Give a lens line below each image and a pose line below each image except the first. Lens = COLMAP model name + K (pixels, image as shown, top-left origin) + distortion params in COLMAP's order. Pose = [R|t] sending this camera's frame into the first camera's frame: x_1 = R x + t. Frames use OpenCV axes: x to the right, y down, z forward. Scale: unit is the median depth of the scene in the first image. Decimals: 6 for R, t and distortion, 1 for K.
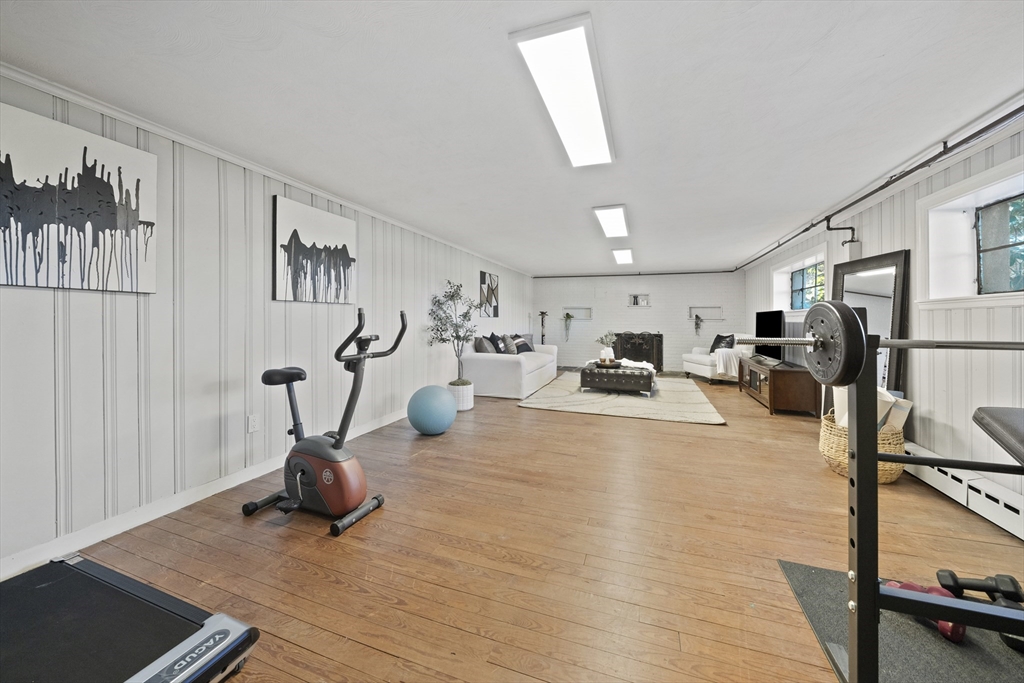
lens RADIAL K [[355.3, 0, 513.1], [0, 355.3, 318.2], [0, 0, 1]] dist [-0.016932, -0.000126]
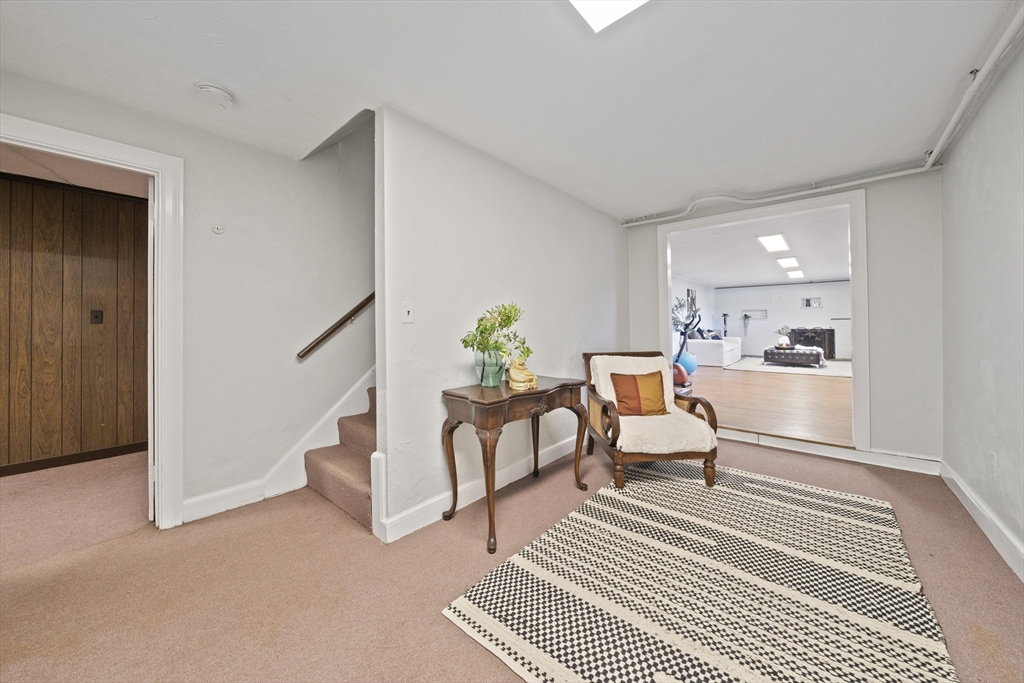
lens RADIAL K [[355.3, 0, 517.4], [0, 355.3, 323.2], [0, 0, 1]] dist [-0.016932, -0.000126]
pose [[0.931434, -0.016020, -0.363558, -0.210244], [0.015441, 0.999871, -0.004501, 0.014893], [0.363583, -0.001421, 0.931561, -0.688109]]
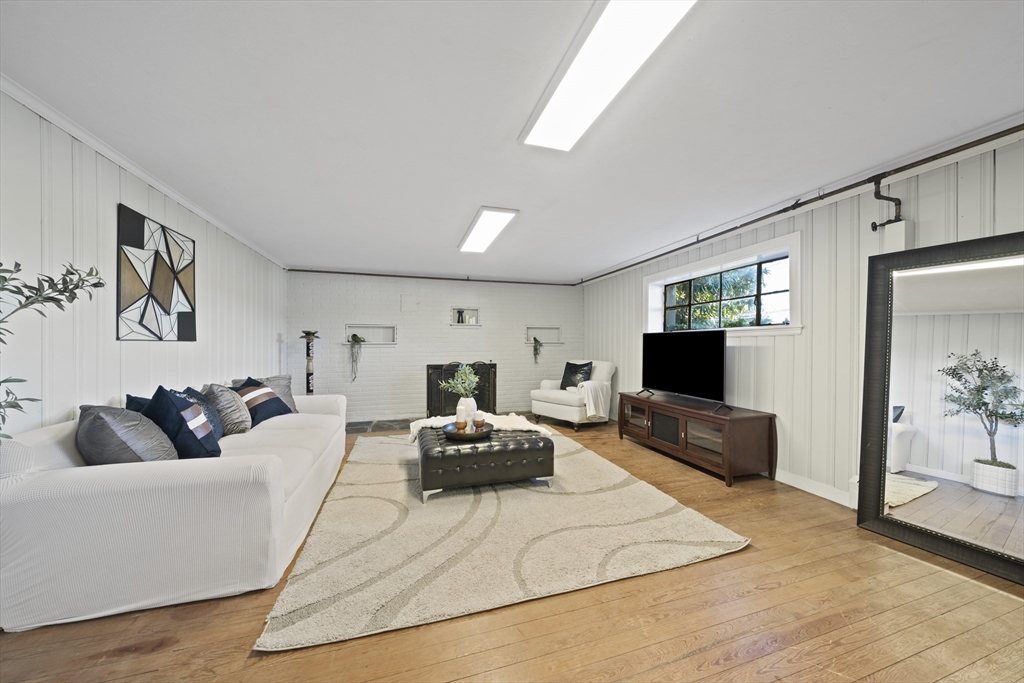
lens RADIAL K [[355.3, 0, 513.2], [0, 355.3, 342.5], [0, 0, 1]] dist [-0.016932, -0.000126]
pose [[0.797501, -0.005244, 0.603295, 0.007149], [0.005159, 0.999985, 0.001872, -0.000127], [-0.603296, 0.001619, 0.797516, 0.474425]]
